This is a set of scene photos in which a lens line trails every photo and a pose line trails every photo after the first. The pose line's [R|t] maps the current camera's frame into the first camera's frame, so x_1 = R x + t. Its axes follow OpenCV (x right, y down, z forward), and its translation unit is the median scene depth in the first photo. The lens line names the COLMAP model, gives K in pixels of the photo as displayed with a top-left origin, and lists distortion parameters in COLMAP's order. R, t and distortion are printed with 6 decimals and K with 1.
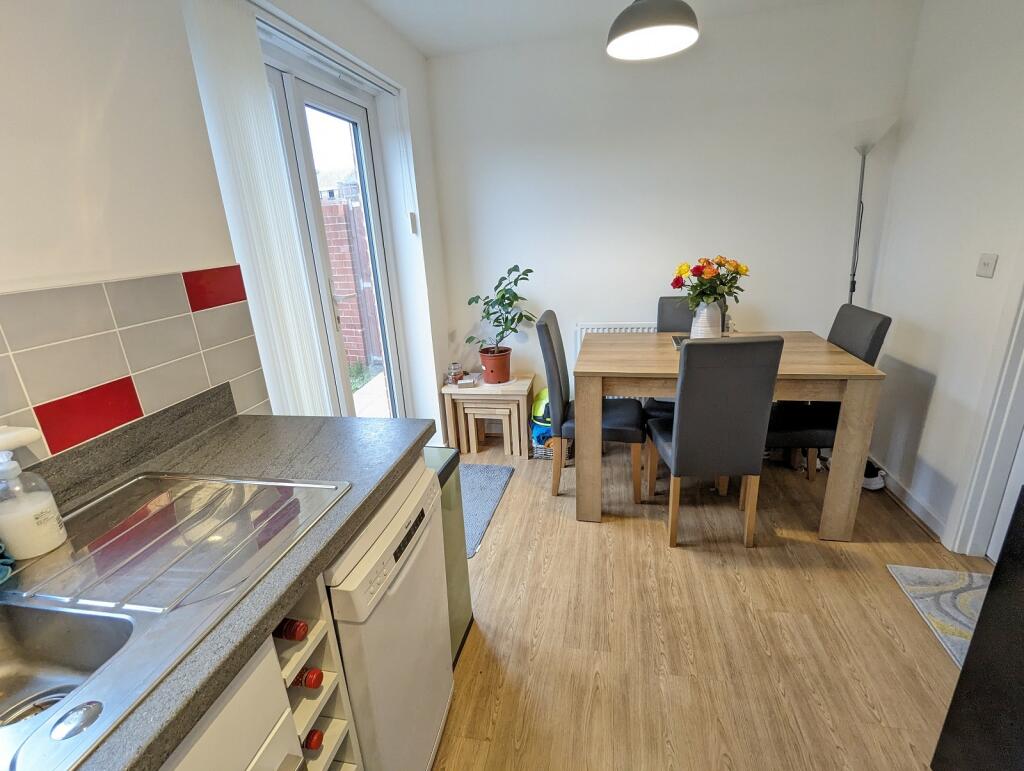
lens RADIAL K [[484.6, 0, 511.1], [0, 484.6, 385.9], [0, 0, 1]] dist [0.001048, 0.000602]
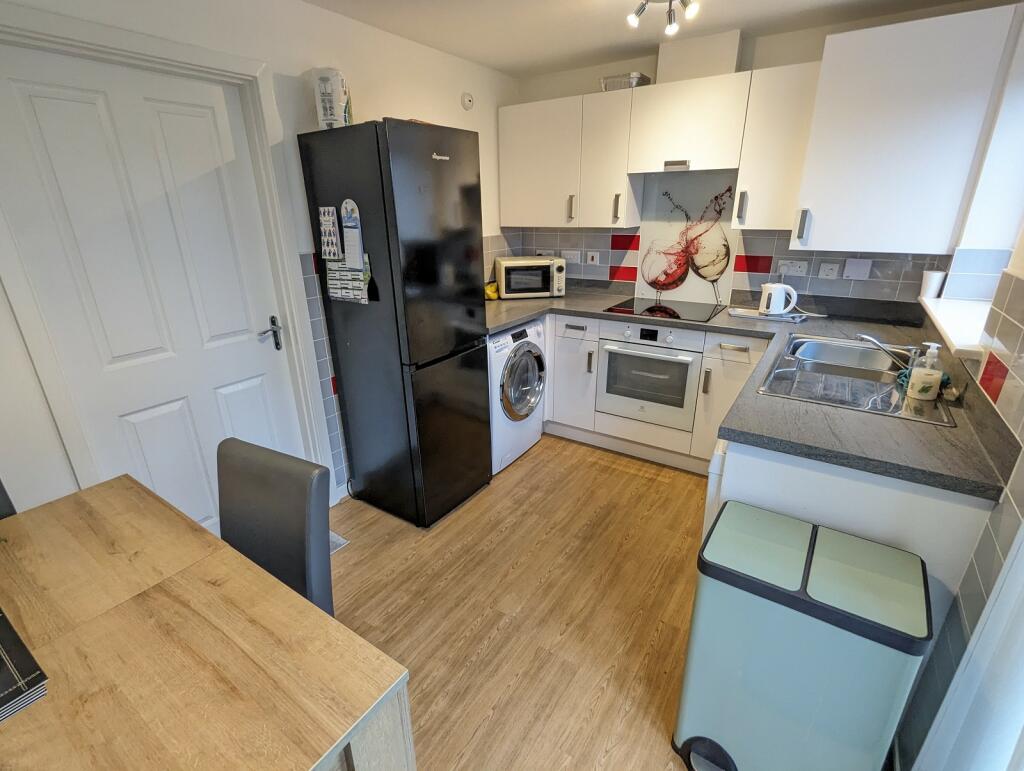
lens RADIAL K [[484.6, 0, 510.8], [0, 484.6, 387.1], [0, 0, 1]] dist [0.001048, 0.000602]
pose [[-0.921784, -0.074218, 0.380535, -0.111513], [0.176358, 0.793820, 0.582020, -0.588317], [-0.345272, 0.603607, -0.718641, 1.555001]]
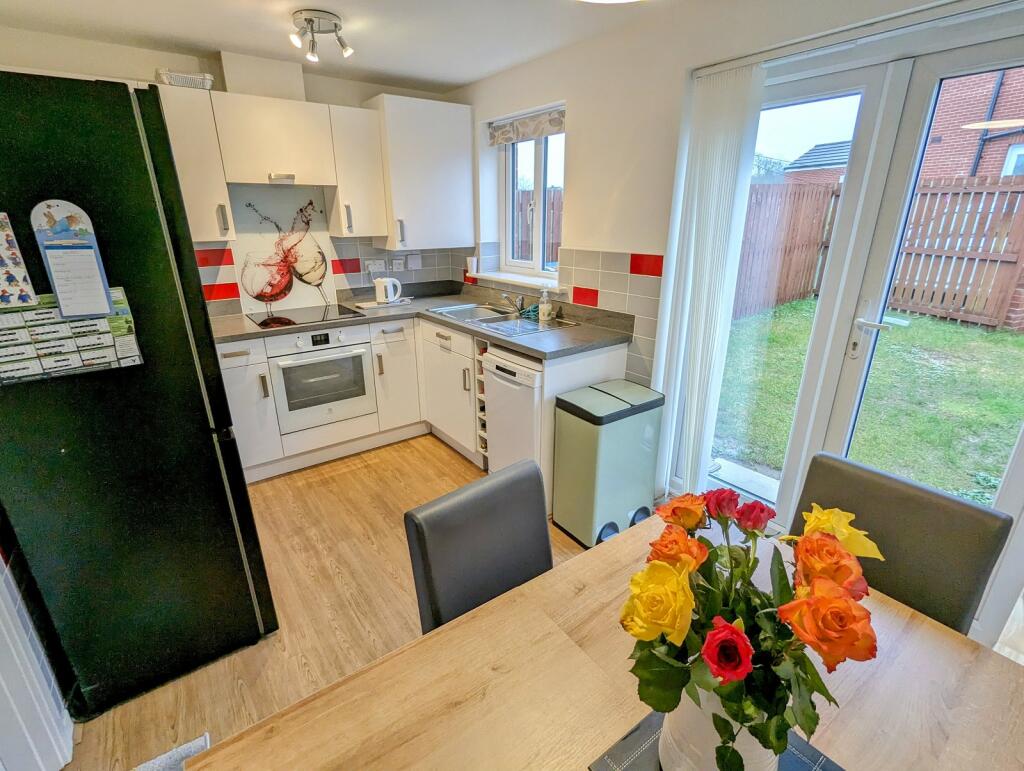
lens RADIAL K [[484.6, 0, 506.7], [0, 484.6, 386.3], [0, 0, 1]] dist [0.001048, 0.000602]
pose [[-0.679173, 0.296686, -0.671343, 0.938105], [-0.188756, 0.813299, 0.550378, -0.625578], [0.709292, 0.500522, -0.496369, 1.499071]]
